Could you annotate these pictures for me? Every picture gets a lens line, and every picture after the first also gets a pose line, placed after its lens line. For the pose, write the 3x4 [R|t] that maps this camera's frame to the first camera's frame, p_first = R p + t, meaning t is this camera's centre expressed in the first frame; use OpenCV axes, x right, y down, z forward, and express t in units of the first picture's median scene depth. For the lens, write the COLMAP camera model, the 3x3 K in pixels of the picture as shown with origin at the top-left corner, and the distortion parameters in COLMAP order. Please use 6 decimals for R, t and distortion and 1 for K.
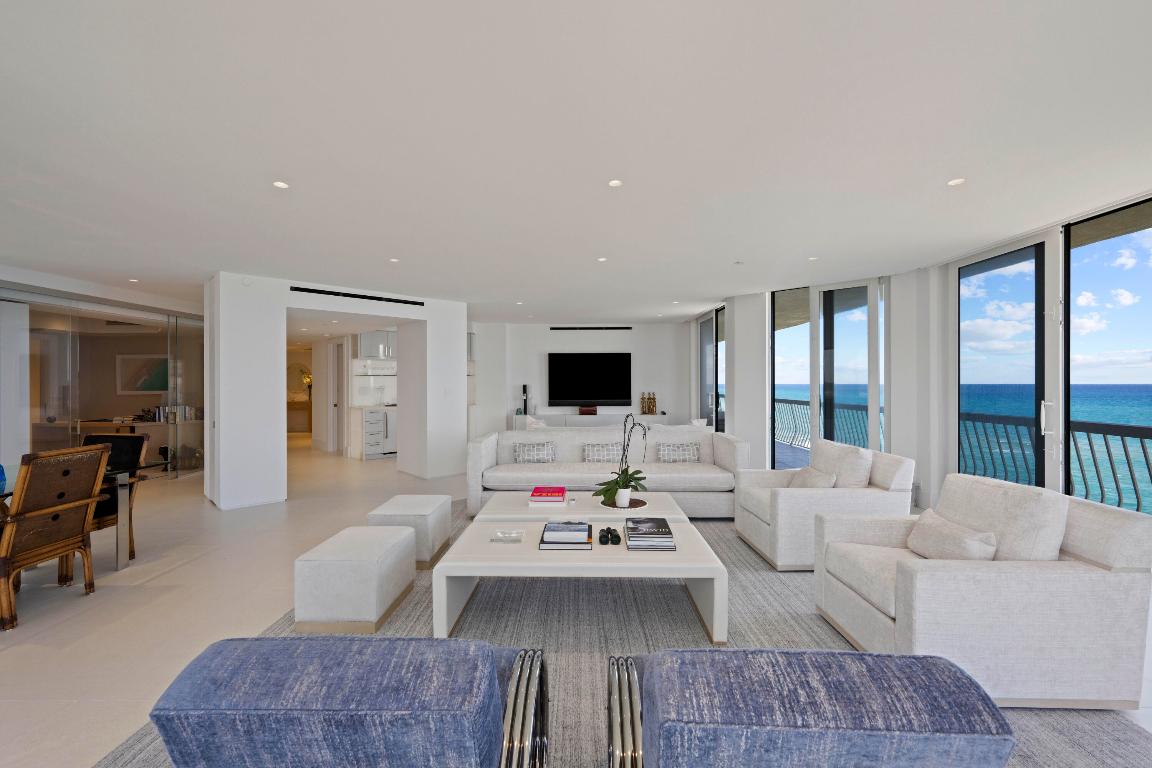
lens RADIAL K [[494.7, 0, 577.0], [0, 494.7, 386.6], [0, 0, 1]] dist [0.001696, 0.000702]
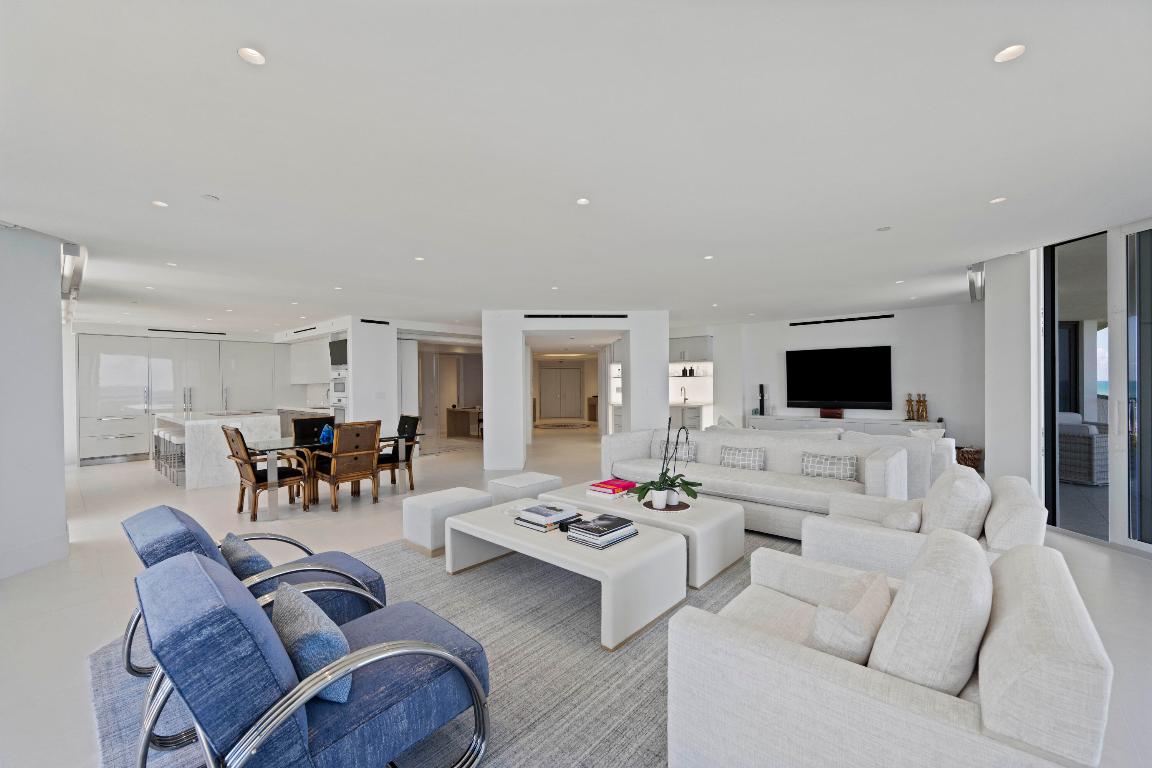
lens RADIAL K [[465.4, 0, 575.9], [0, 465.4, 388.9], [0, 0, 1]] dist [-0.008449, -0.000082]
pose [[0.755844, 0.001723, -0.654750, 0.341580], [0.002823, 0.999979, 0.005890, -0.002809], [0.654746, -0.006300, 0.755823, 0.104990]]
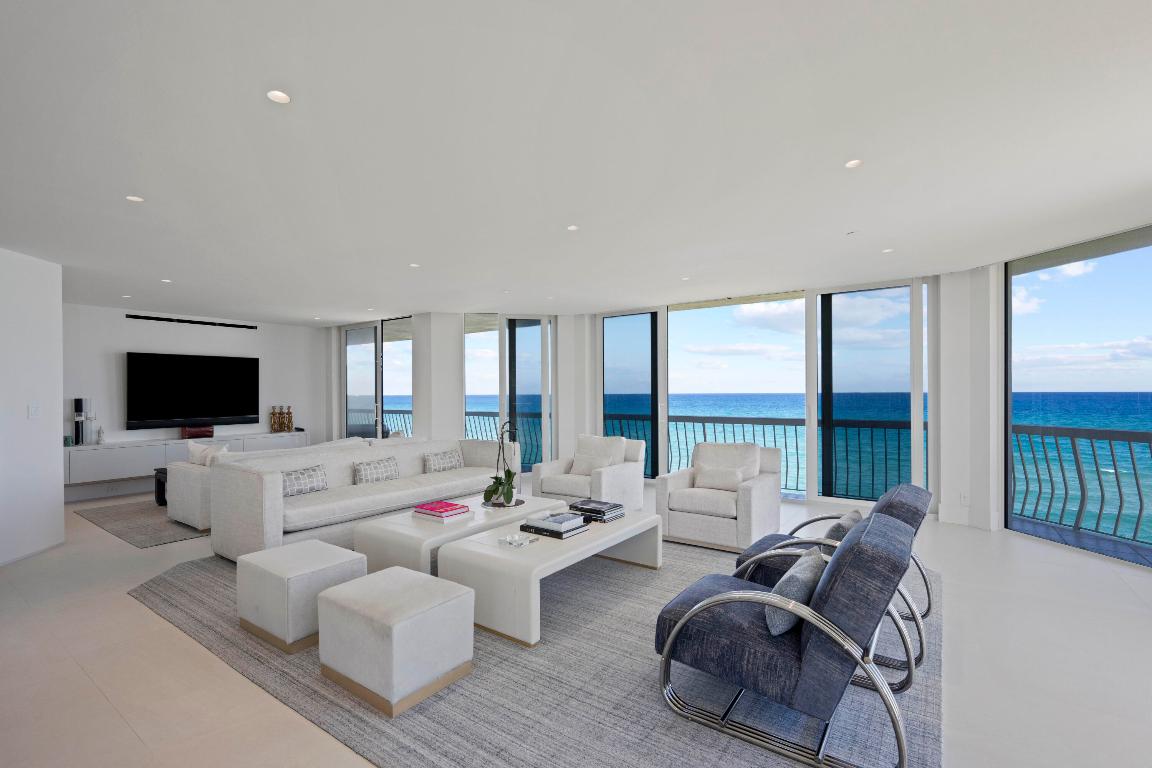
lens RADIAL K [[516.5, 0, 576.6], [0, 516.5, 392.8], [0, 0, 1]] dist [0.016703, 0.001345]
pose [[0.577198, -0.002698, 0.816600, -0.450605], [0.010298, 0.999939, -0.003975, -0.002954], [-0.816539, 0.010704, 0.577191, 0.119639]]
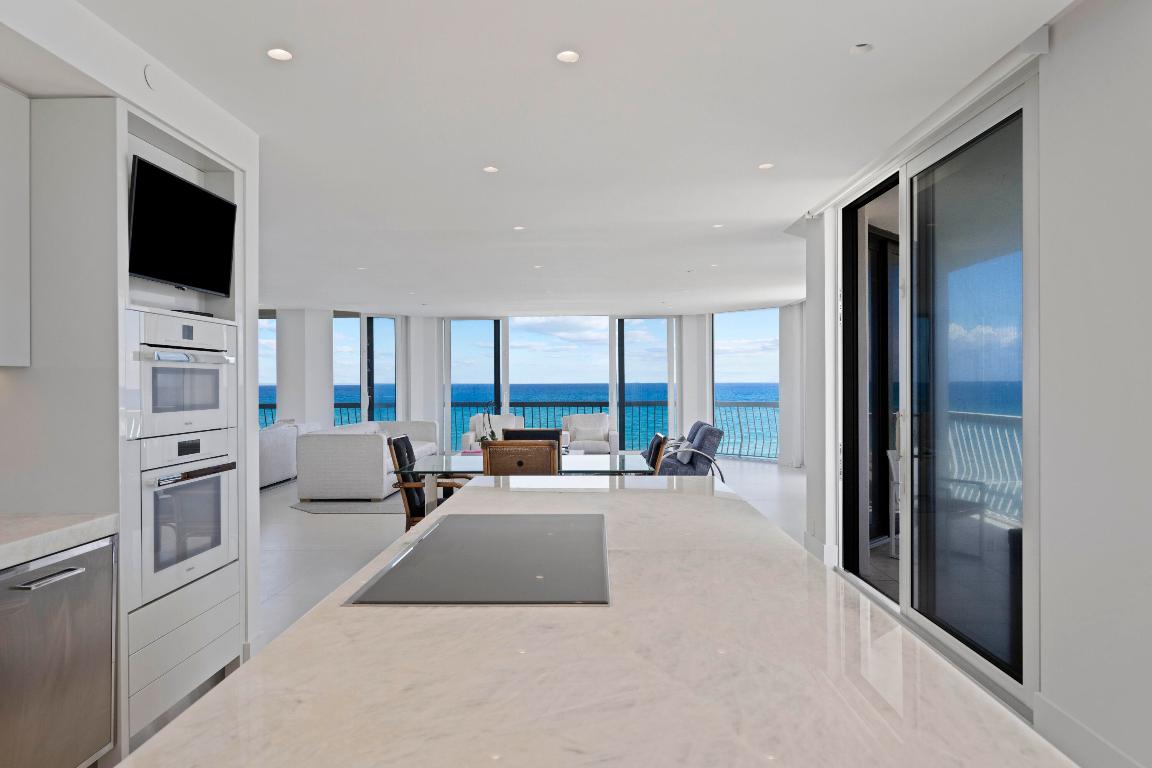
lens RADIAL K [[706.8, 0, 570.8], [0, 706.8, 384.9], [0, 0, 1]] dist [-0.016162, 0.000344]
pose [[0.029300, 0.000269, 0.999571, -1.407186], [0.012176, 0.999926, -0.000626, 0.001178], [-0.999496, 0.012189, 0.029294, 0.385321]]
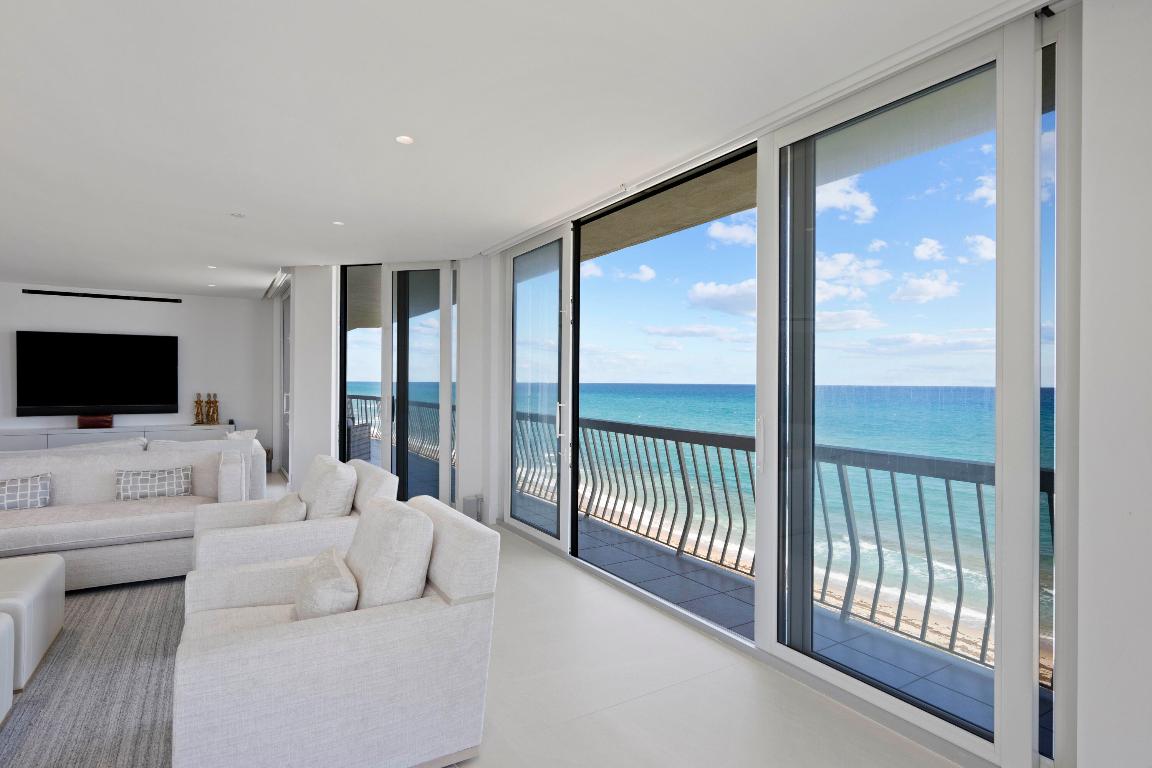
lens RADIAL K [[588.7, 0, 575.0], [0, 588.7, 377.1], [0, 0, 1]] dist [0.000375, 0.000093]
pose [[0.849223, 0.008676, 0.527963, 0.229219], [-0.001827, 0.999907, -0.013494, -0.001433], [-0.528031, 0.010495, 0.849160, 0.008588]]
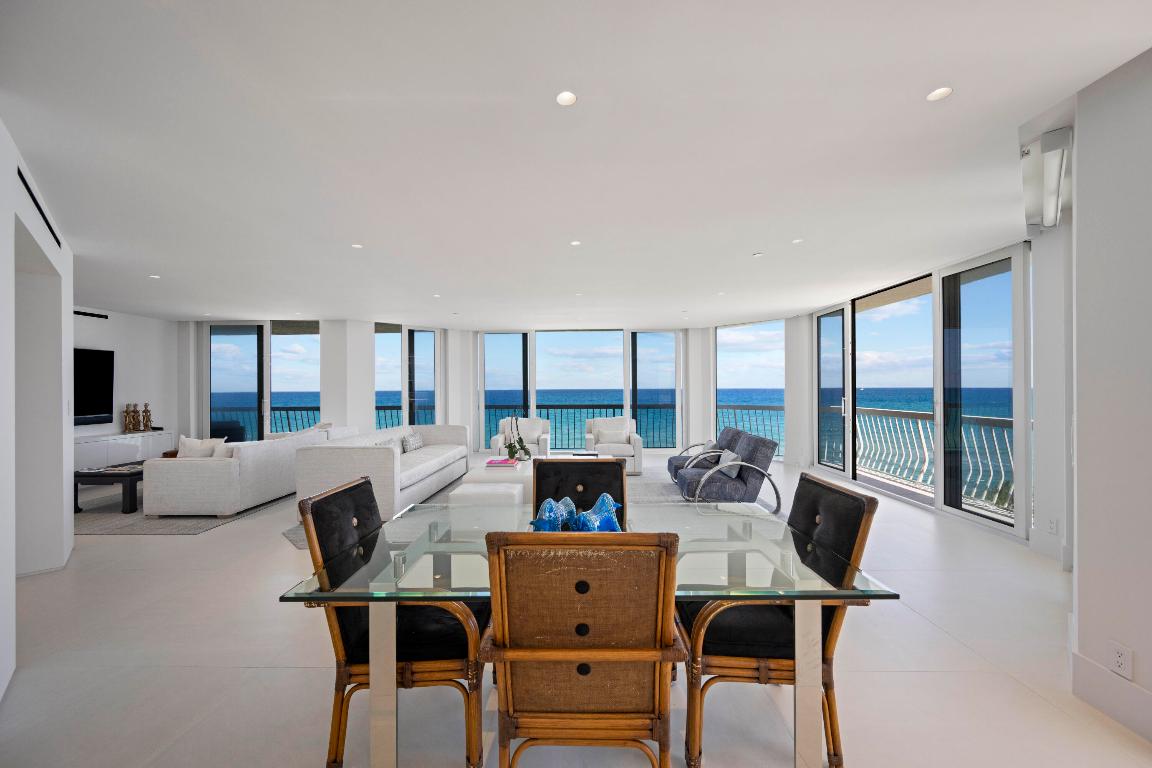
lens RADIAL K [[458.1, 0, 578.2], [0, 458.1, 390.6], [0, 0, 1]] dist [0.002264, -0.000425]
pose [[0.019489, -0.001136, 0.999809, -0.883334], [0.013038, 0.999915, 0.000881, -0.000400], [-0.999725, 0.013018, 0.019502, 0.453167]]
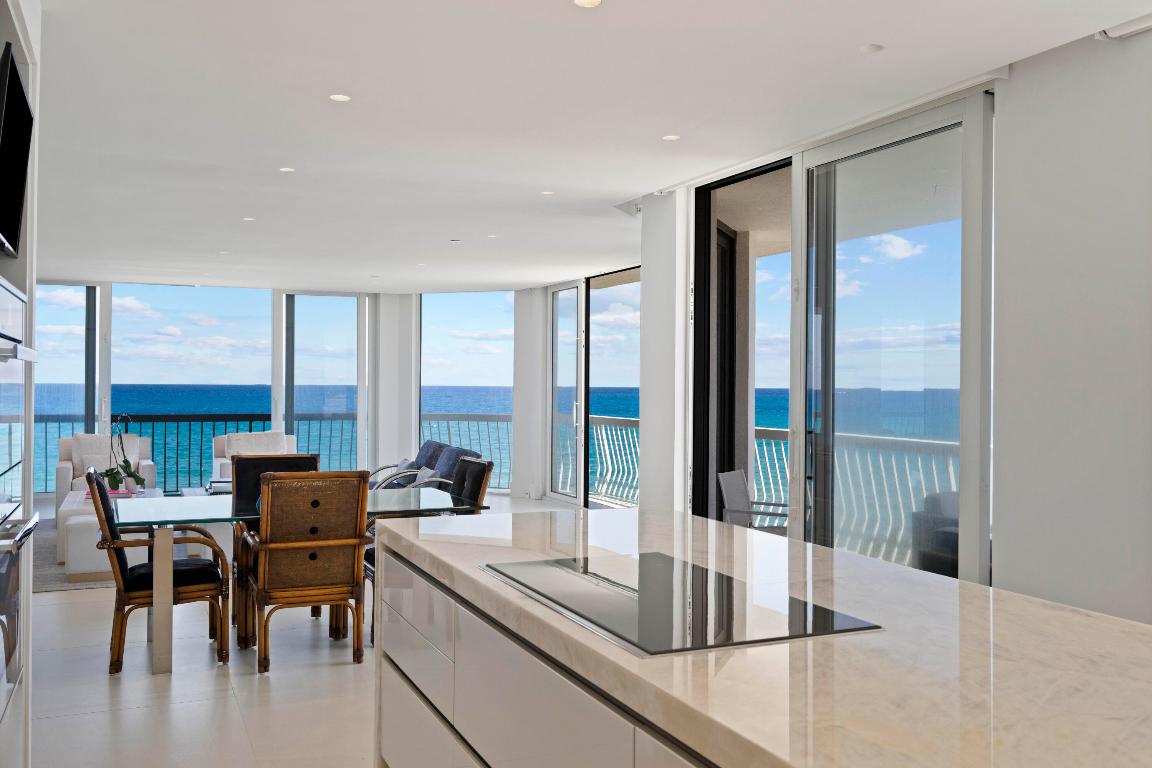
lens RADIAL K [[1002.1, 0, 574.2], [0, 1002.1, 384.3], [0, 0, 1]] dist [0.000772, -0.000278]
pose [[-0.397470, 0.001687, 0.917614, -1.432581], [0.000703, 0.999999, -0.001534, -0.005184], [-0.917615, 0.000035, -0.397471, 0.571705]]
